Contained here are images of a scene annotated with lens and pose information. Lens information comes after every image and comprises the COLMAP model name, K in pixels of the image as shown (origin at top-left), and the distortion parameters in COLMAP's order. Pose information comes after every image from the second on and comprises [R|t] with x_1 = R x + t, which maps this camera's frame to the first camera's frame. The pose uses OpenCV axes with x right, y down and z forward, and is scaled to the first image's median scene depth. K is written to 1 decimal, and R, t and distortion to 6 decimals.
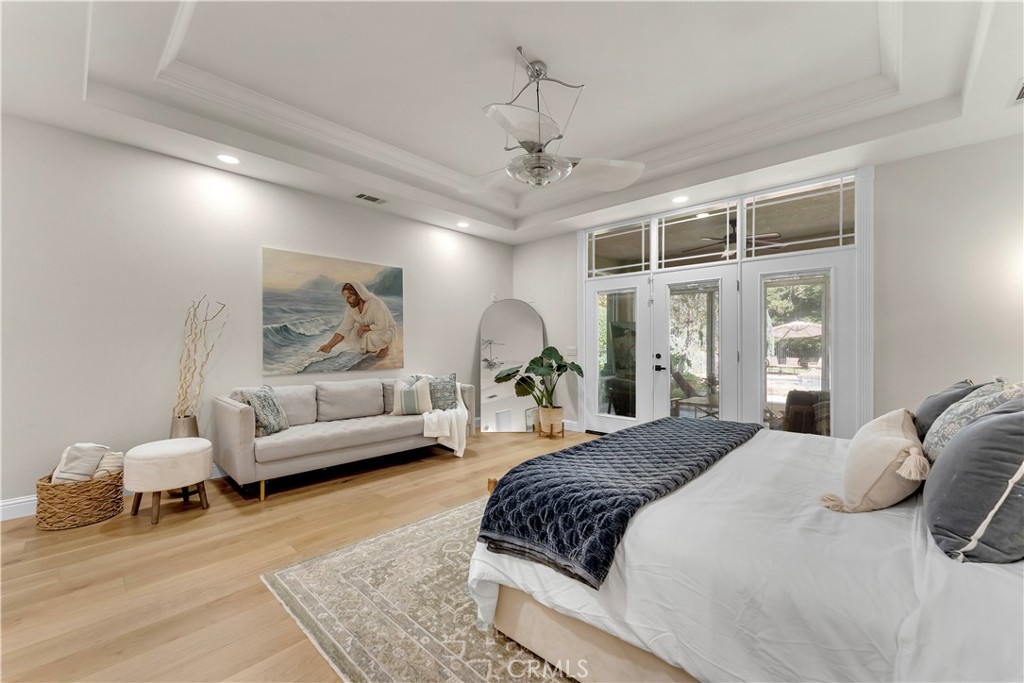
lens RADIAL K [[424.5, 0, 506.5], [0, 424.5, 348.0], [0, 0, 1]] dist [-0.001253, 0.000099]
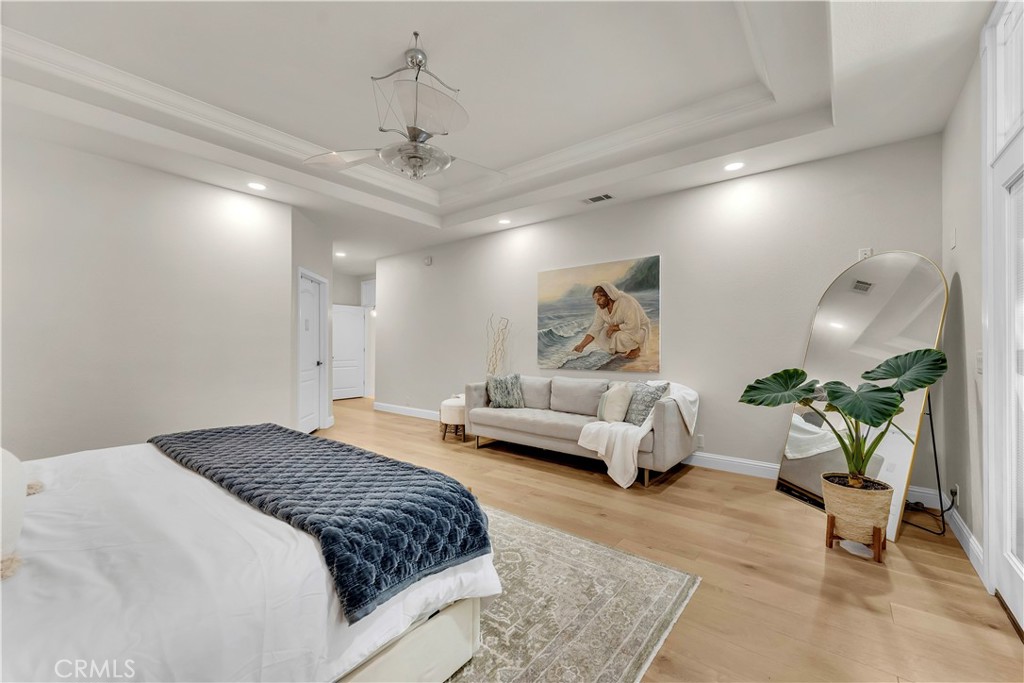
lens RADIAL K [[424.5, 0, 508.3], [0, 424.5, 347.2], [0, 0, 1]] dist [-0.001253, 0.000099]
pose [[0.055085, 0.006297, -0.998462, 0.679530], [-0.007368, 0.999955, 0.005900, -0.007191], [0.998455, 0.007031, 0.055129, 0.751585]]
